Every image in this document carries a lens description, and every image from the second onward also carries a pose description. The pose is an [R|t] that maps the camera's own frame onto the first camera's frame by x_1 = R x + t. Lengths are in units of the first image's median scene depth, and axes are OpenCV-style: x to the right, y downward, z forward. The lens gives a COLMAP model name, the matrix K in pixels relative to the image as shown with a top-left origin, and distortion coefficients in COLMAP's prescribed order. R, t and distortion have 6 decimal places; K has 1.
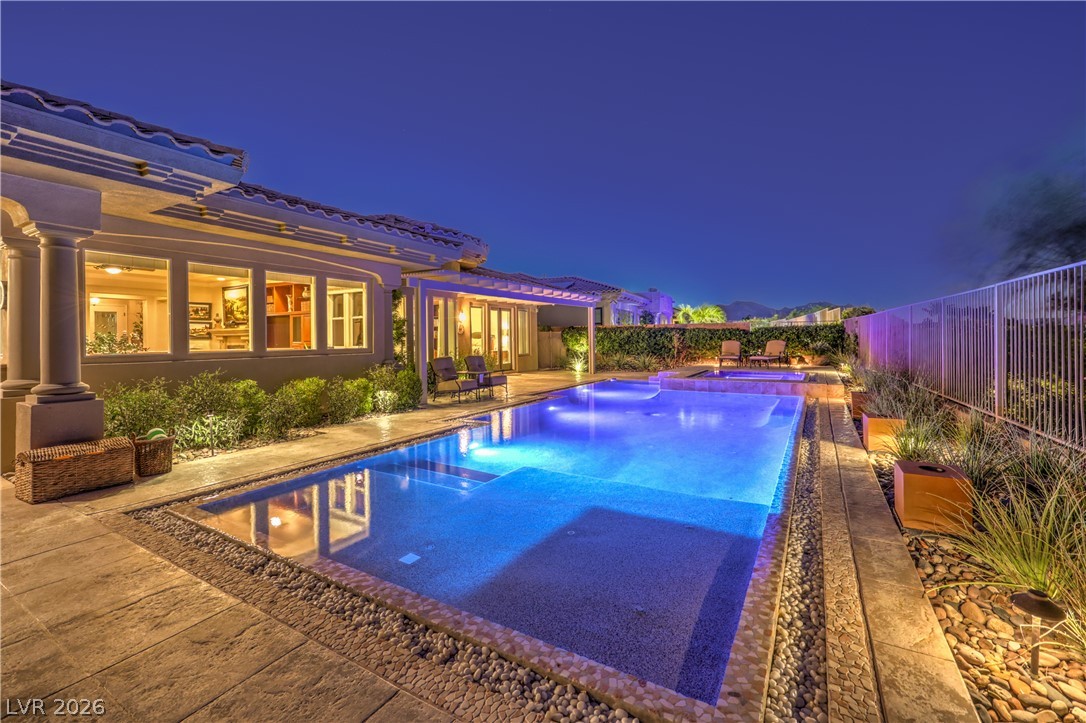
lens RADIAL K [[449.5, 0, 543.1], [0, 449.5, 351.0], [0, 0, 1]] dist [-0.000622, -0.000185]
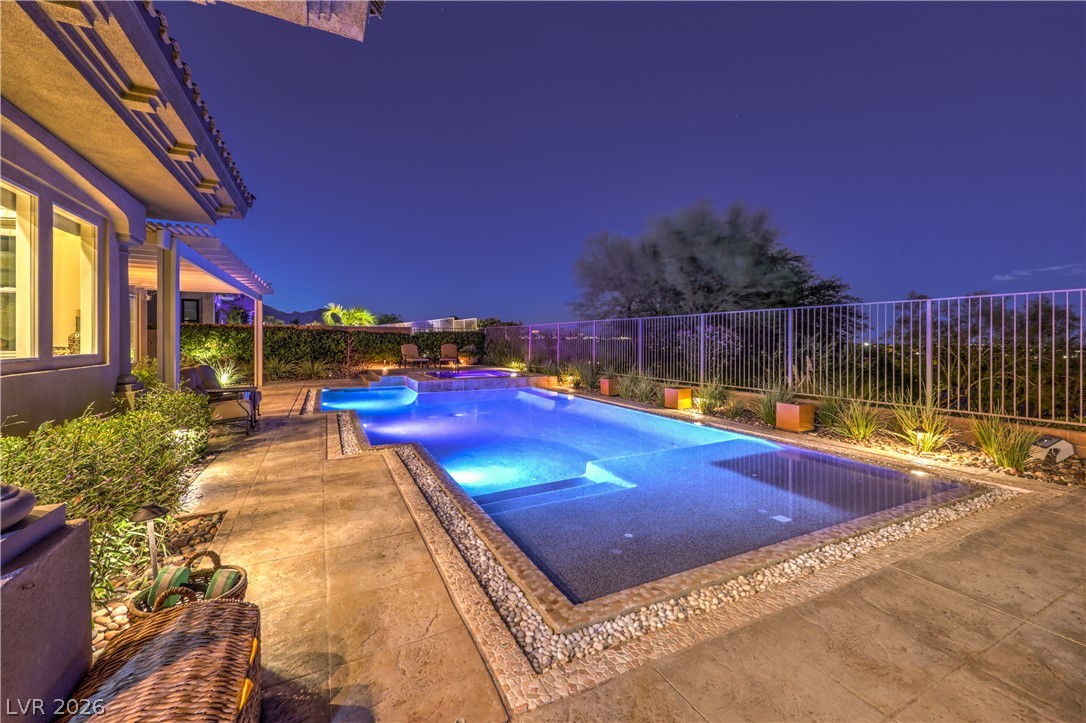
lens RADIAL K [[458.4, 0, 546.8], [0, 458.4, 323.8], [0, 0, 1]] dist [0.000294, 0.000052]
pose [[0.545841, 0.040946, 0.836888, -0.308621], [0.014987, 0.998168, -0.058612, -0.002825], [-0.837755, 0.044536, 0.544227, 0.146356]]
